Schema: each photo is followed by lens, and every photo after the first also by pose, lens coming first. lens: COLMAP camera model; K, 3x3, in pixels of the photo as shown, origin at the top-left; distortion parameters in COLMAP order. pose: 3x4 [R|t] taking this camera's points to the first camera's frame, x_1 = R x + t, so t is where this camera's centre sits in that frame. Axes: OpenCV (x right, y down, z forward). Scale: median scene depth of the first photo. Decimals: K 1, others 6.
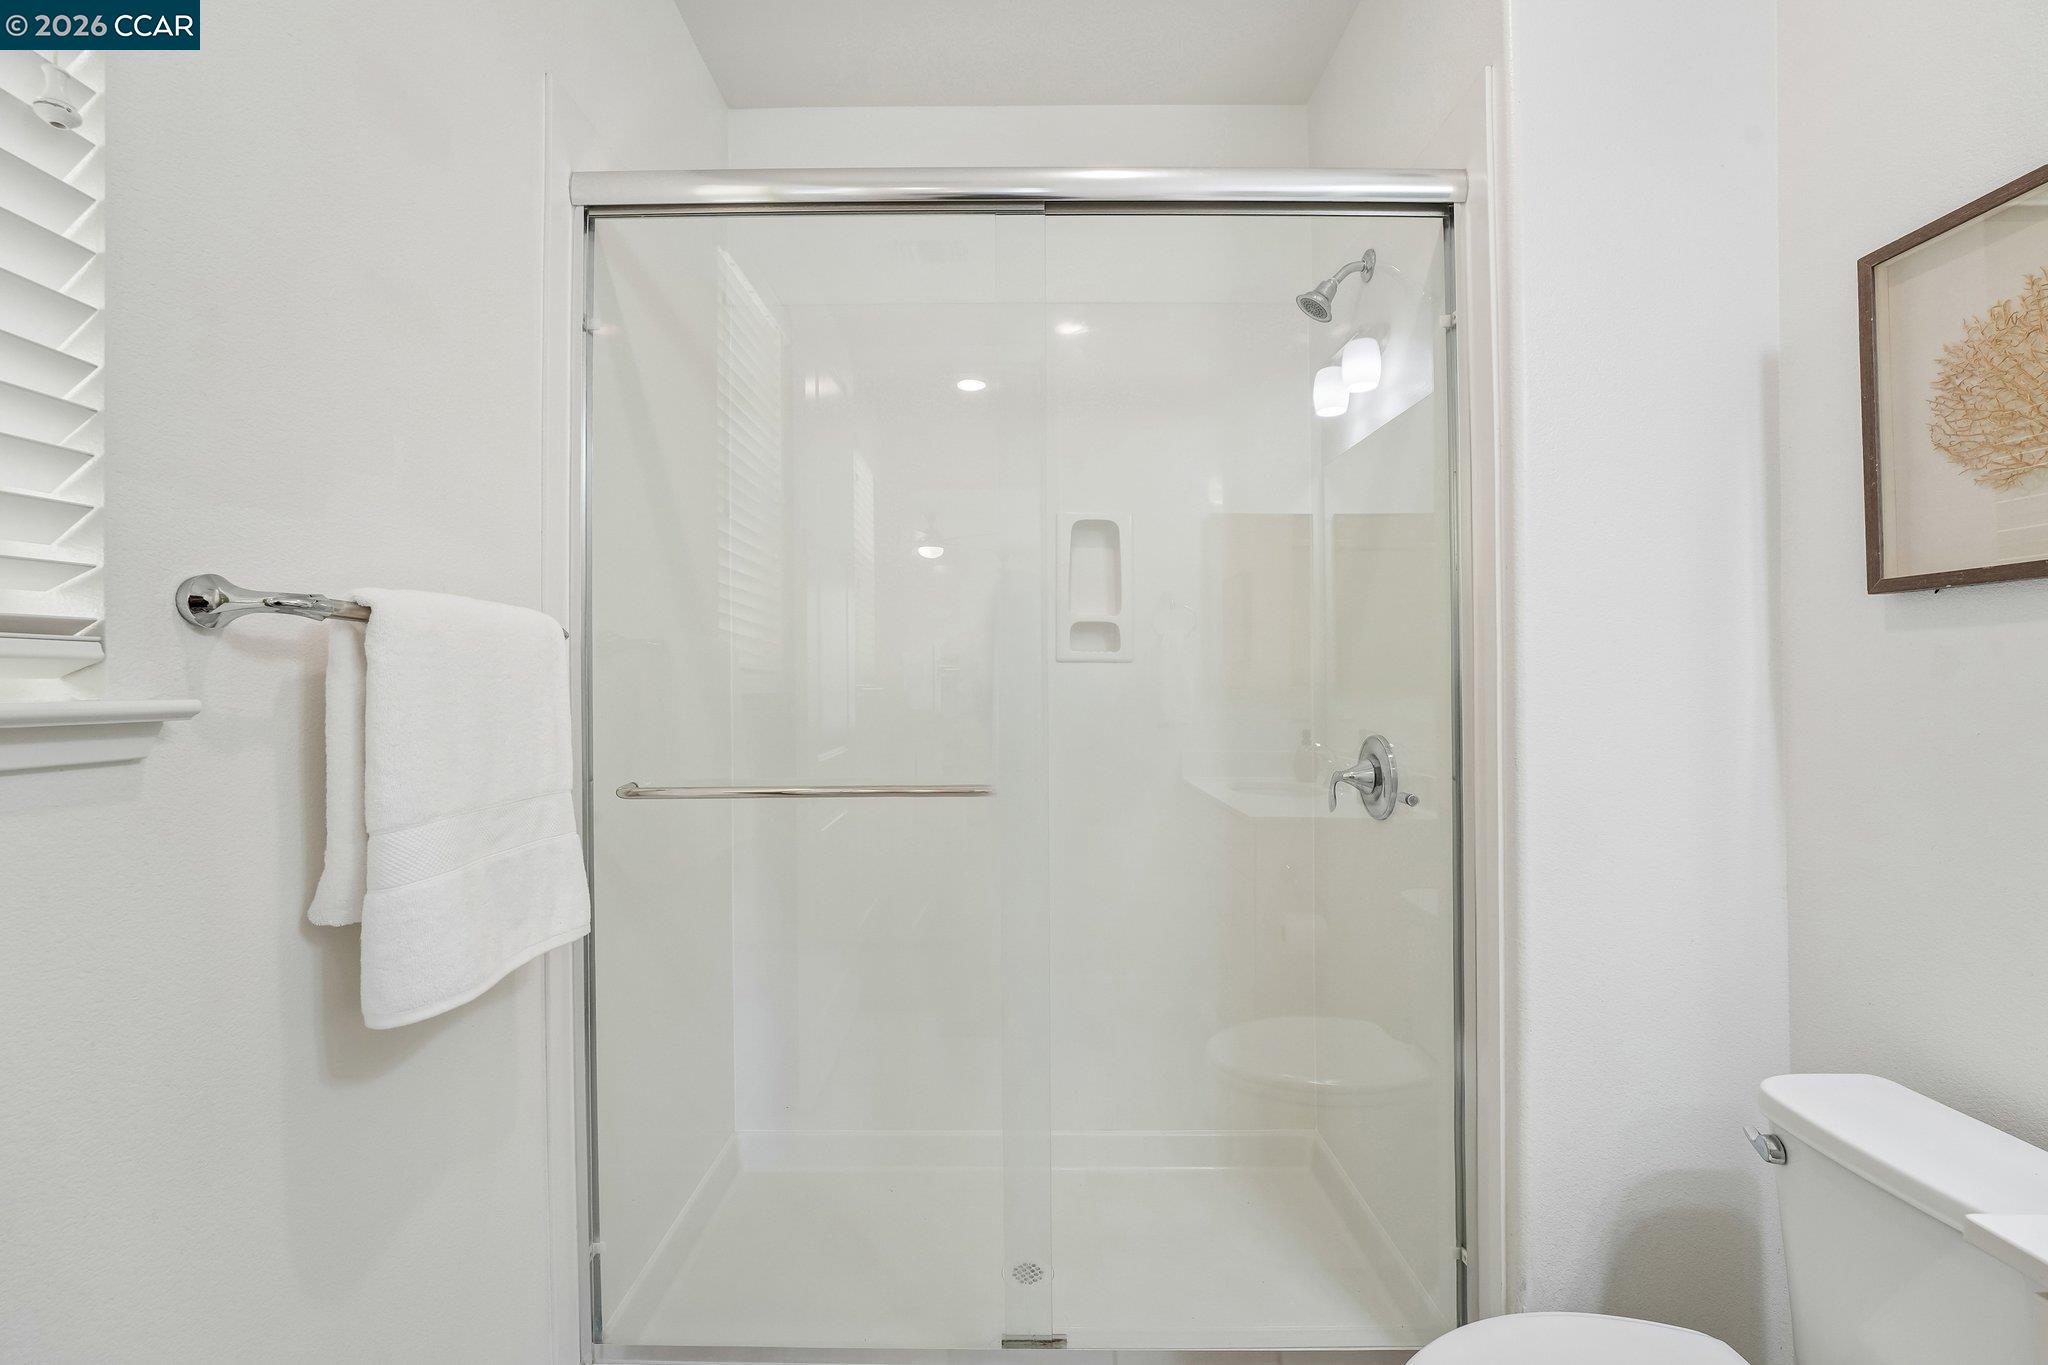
lens RADIAL K [[865.8, 0, 1046.1], [0, 865.8, 682.6], [0, 0, 1]] dist [0.010831, -0.007867]
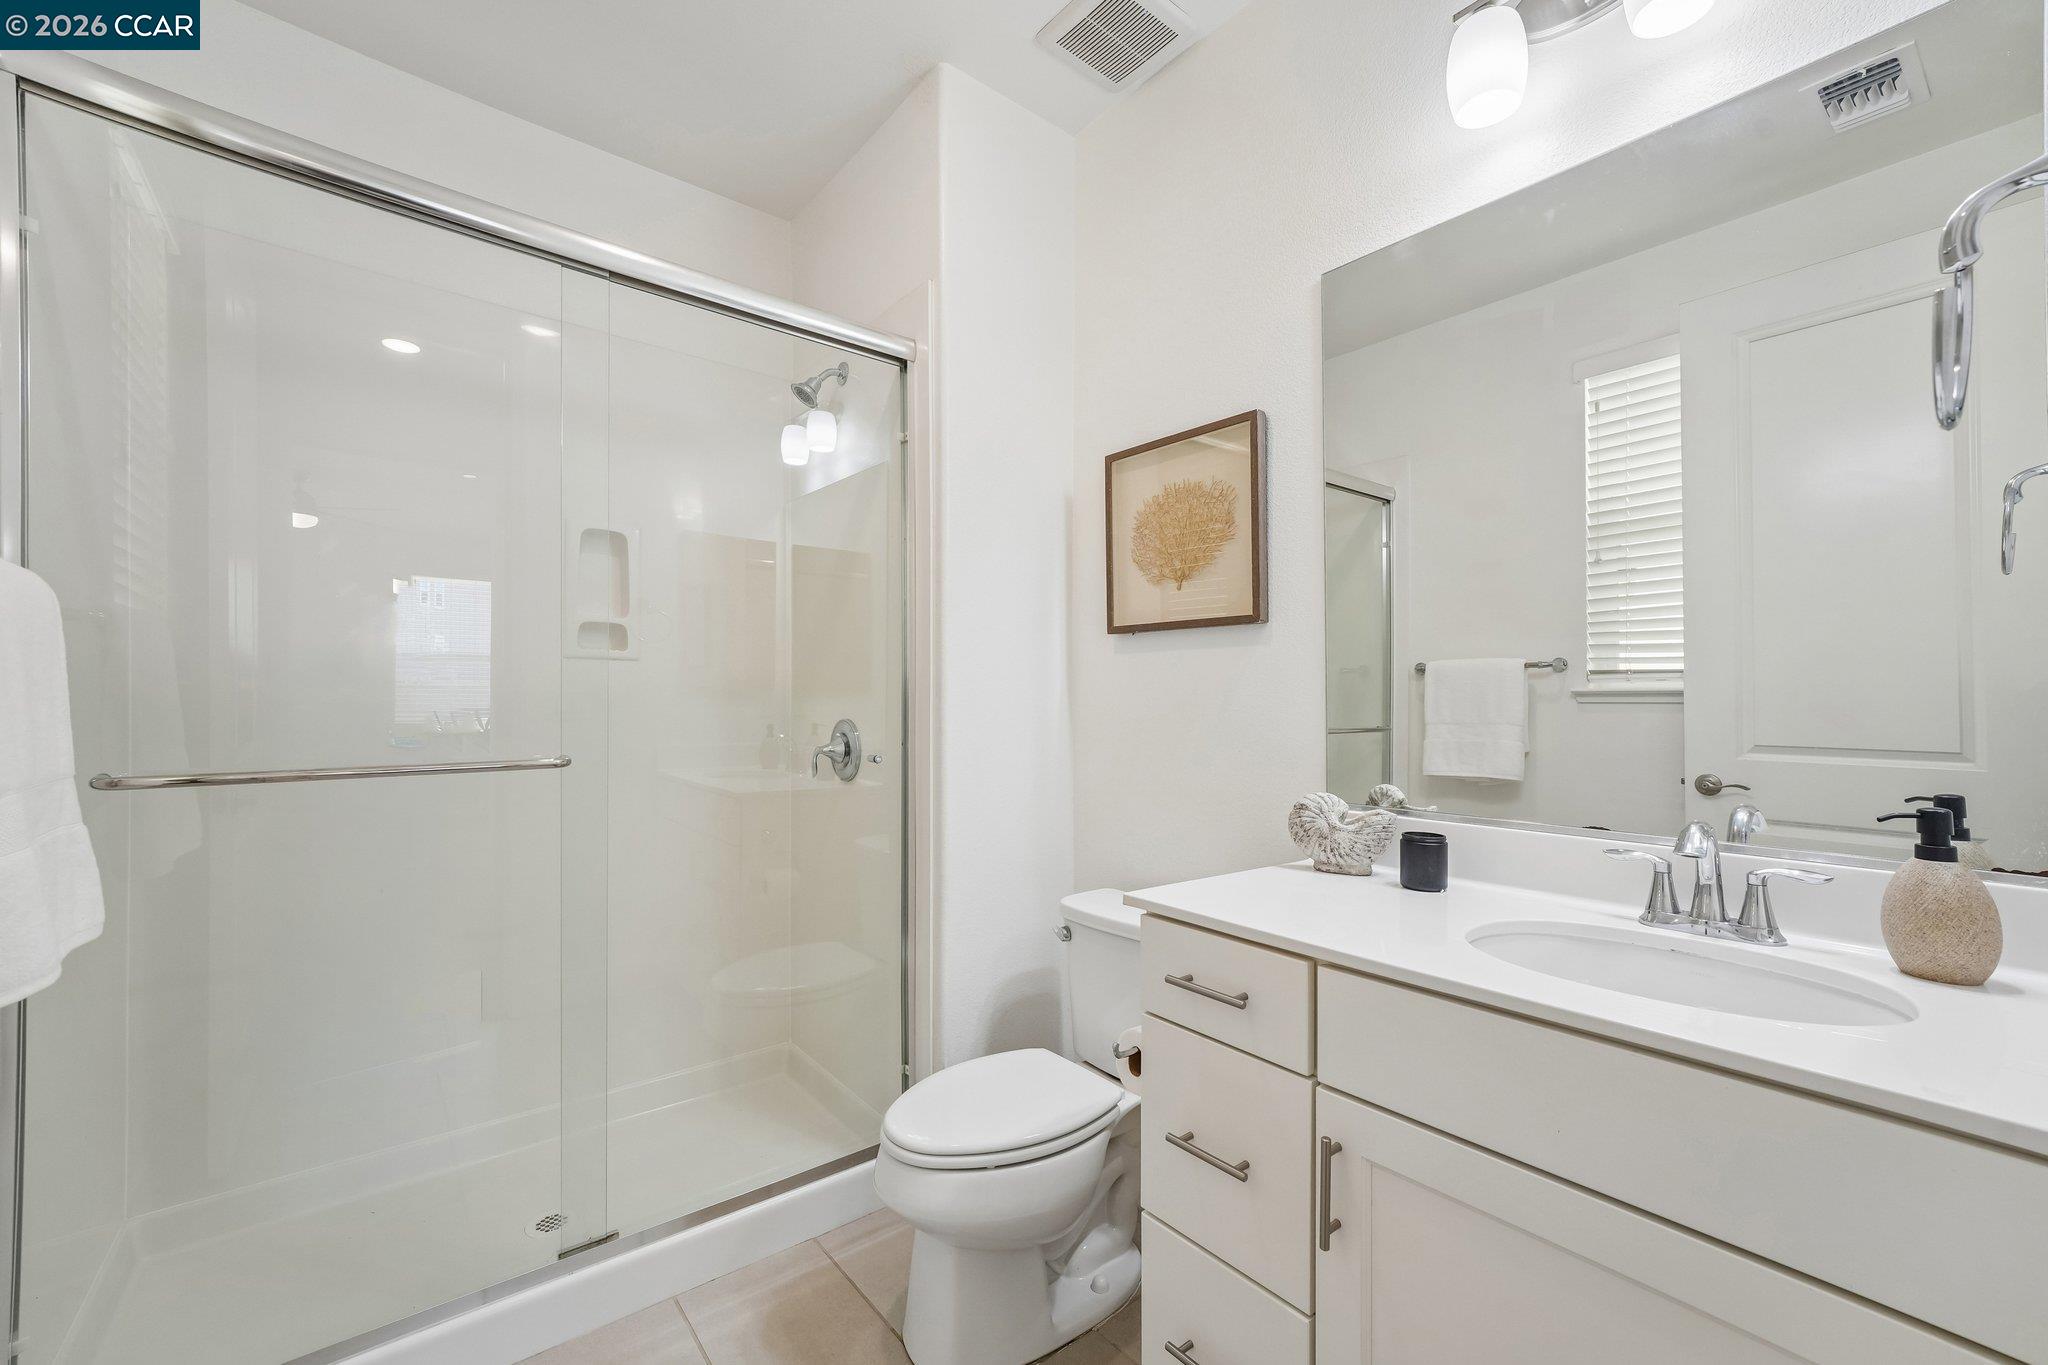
lens RADIAL K [[833.5, 0, 1023.0], [0, 833.5, 673.4], [0, 0, 1]] dist [-0.000271, -0.000092]
pose [[0.806308, 0.023889, 0.591013, -0.173596], [-0.009953, 0.999591, -0.026825, 0.021740], [-0.591412, 0.015746, 0.806216, -0.225419]]
